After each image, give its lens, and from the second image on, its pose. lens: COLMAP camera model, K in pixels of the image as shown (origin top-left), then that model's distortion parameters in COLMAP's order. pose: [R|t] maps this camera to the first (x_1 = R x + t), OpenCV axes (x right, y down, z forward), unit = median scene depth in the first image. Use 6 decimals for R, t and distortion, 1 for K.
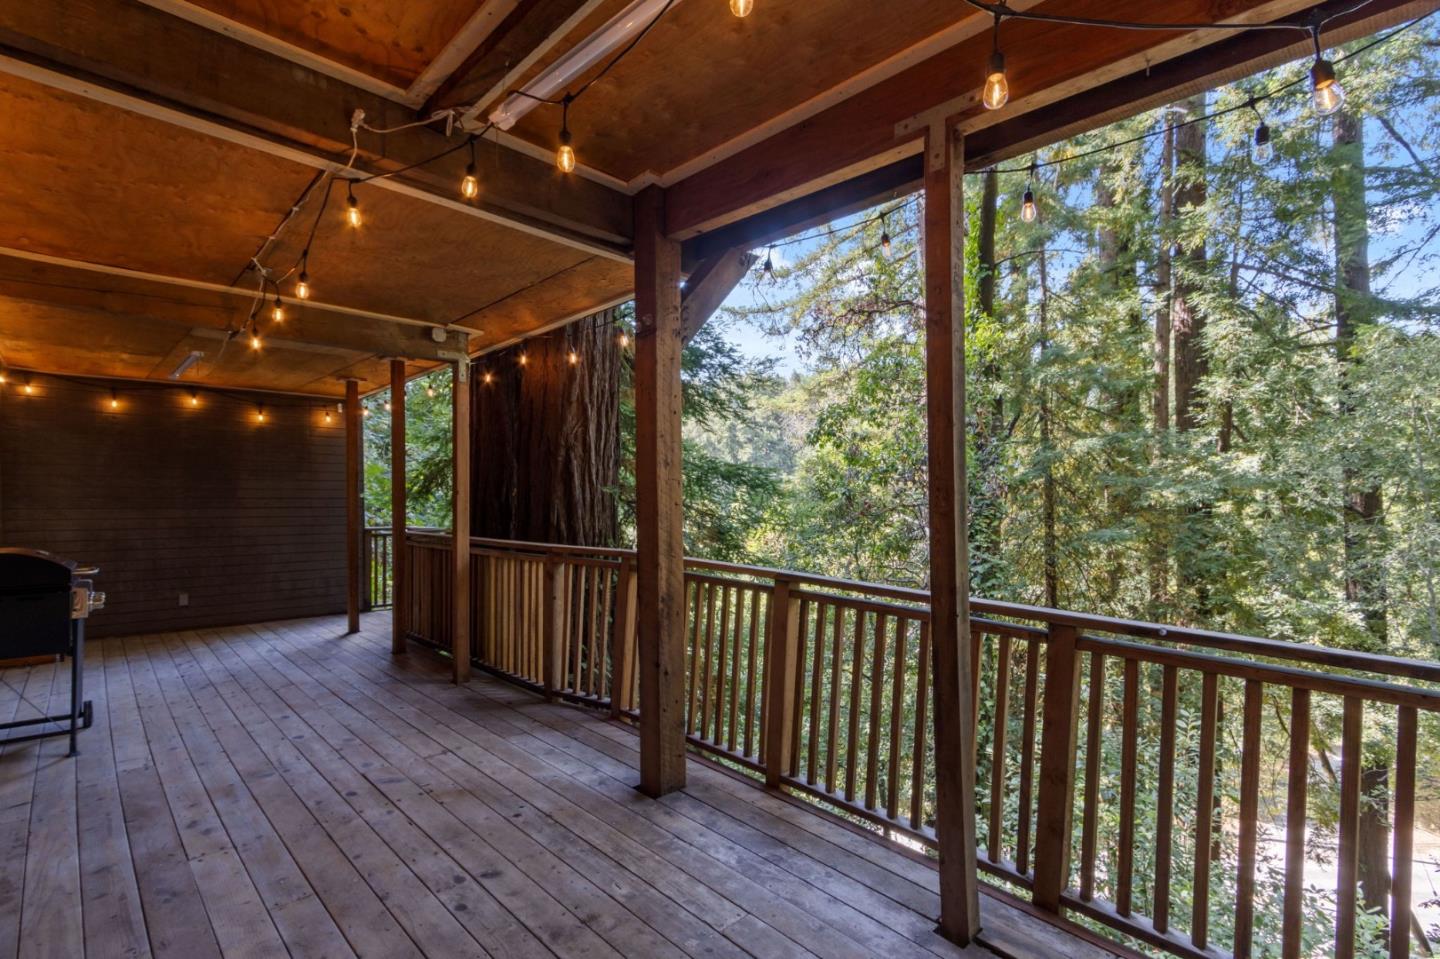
lens RADIAL K [[679.9, 0, 712.0], [0, 679.9, 485.4], [0, 0, 1]] dist [0.005145, 0.000638]
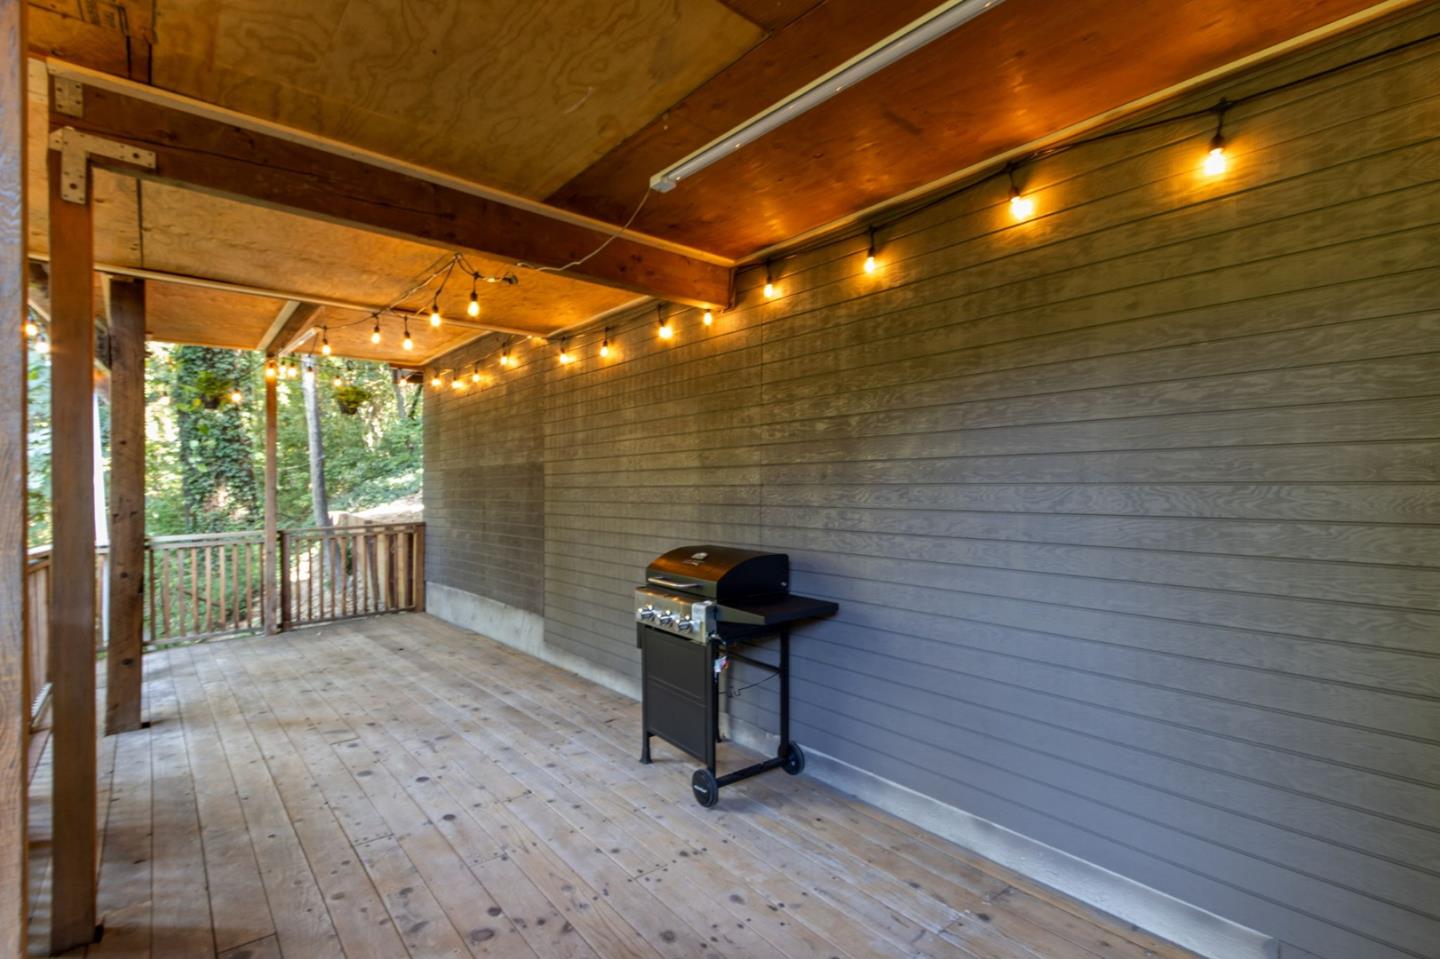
lens RADIAL K [[657.3, 0, 714.8], [0, 657.3, 482.5], [0, 0, 1]] dist [0.015013, -0.008727]
pose [[-0.998602, -0.000145, 0.052861, -0.767777], [-0.002000, 0.999384, -0.035038, 0.025017], [-0.052824, -0.035095, -0.997987, 1.375407]]
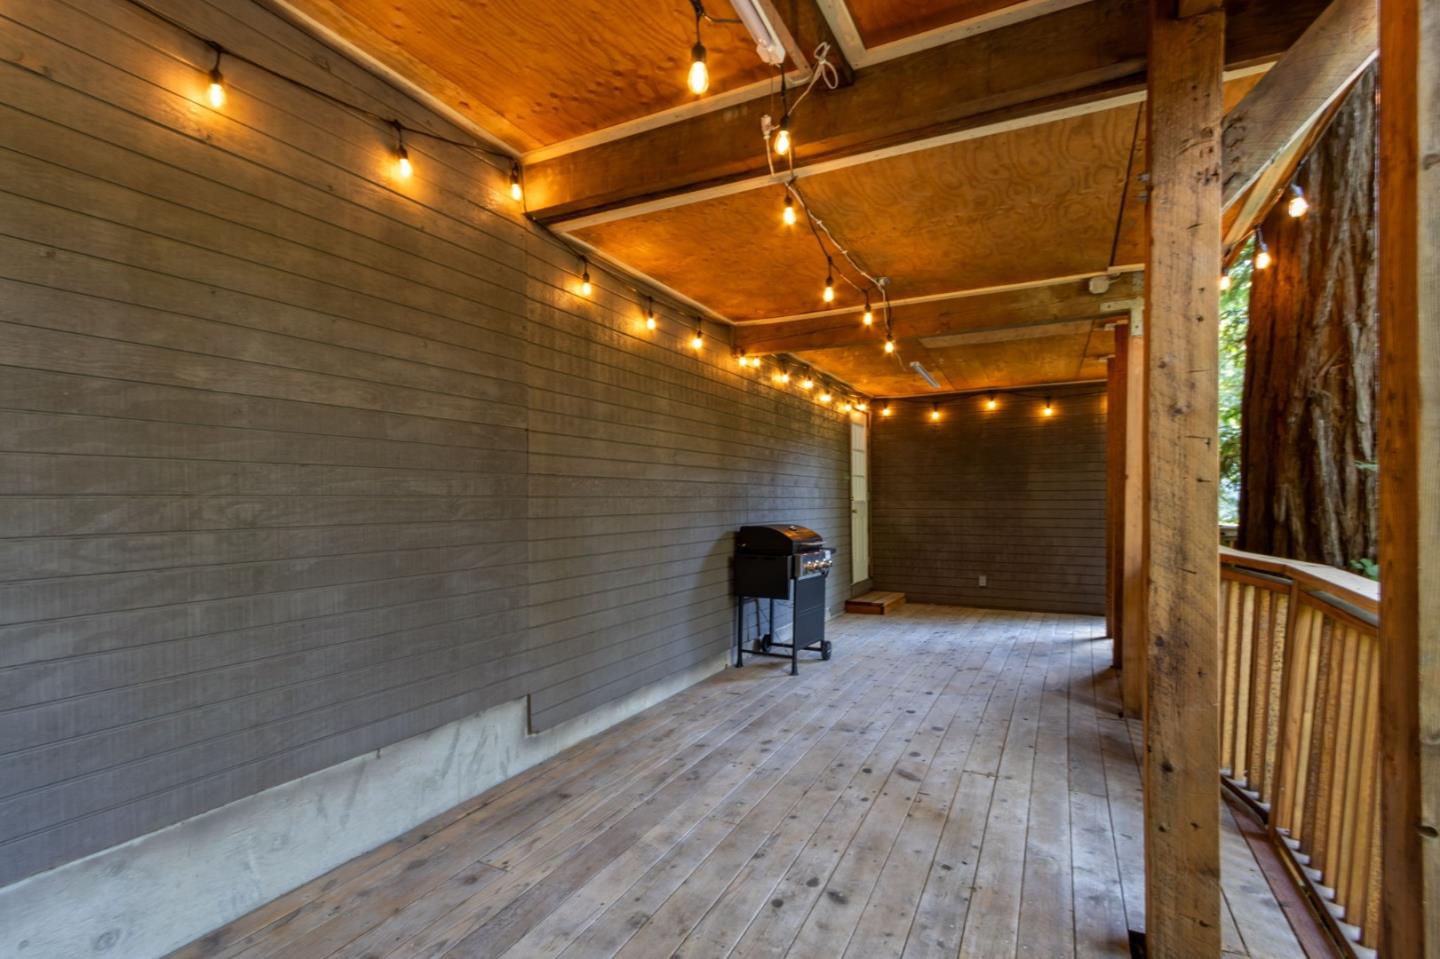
lens RADIAL K [[690.5, 0, 693.1], [0, 690.5, 498.4], [0, 0, 1]] dist [0.004648, 0.001035]
pose [[0.312016, -0.002947, -0.950072, 0.234736], [0.024031, 0.999700, 0.004791, 0.019293], [0.949773, -0.024327, 0.311993, 0.269829]]
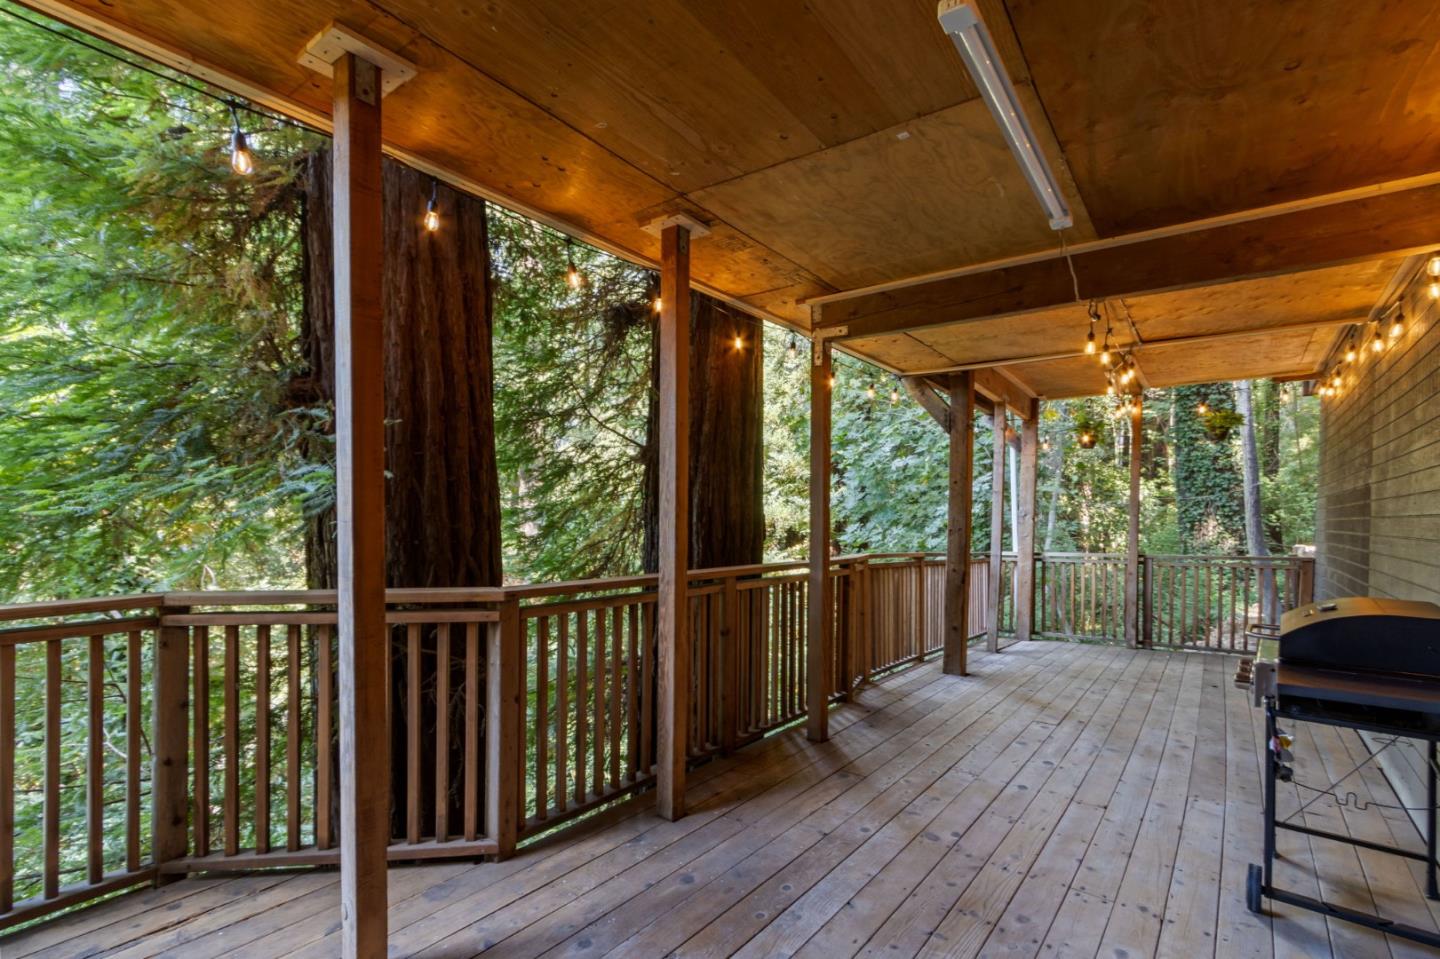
lens RADIAL K [[679.9, 0, 712.0], [0, 679.9, 485.4], [0, 0, 1]] dist [0.005145, 0.000638]
pose [[-0.161608, 0.034167, 0.986263, -1.142868], [-0.040718, 0.998319, -0.041256, 0.026511], [-0.986015, -0.046826, -0.159945, 1.255003]]
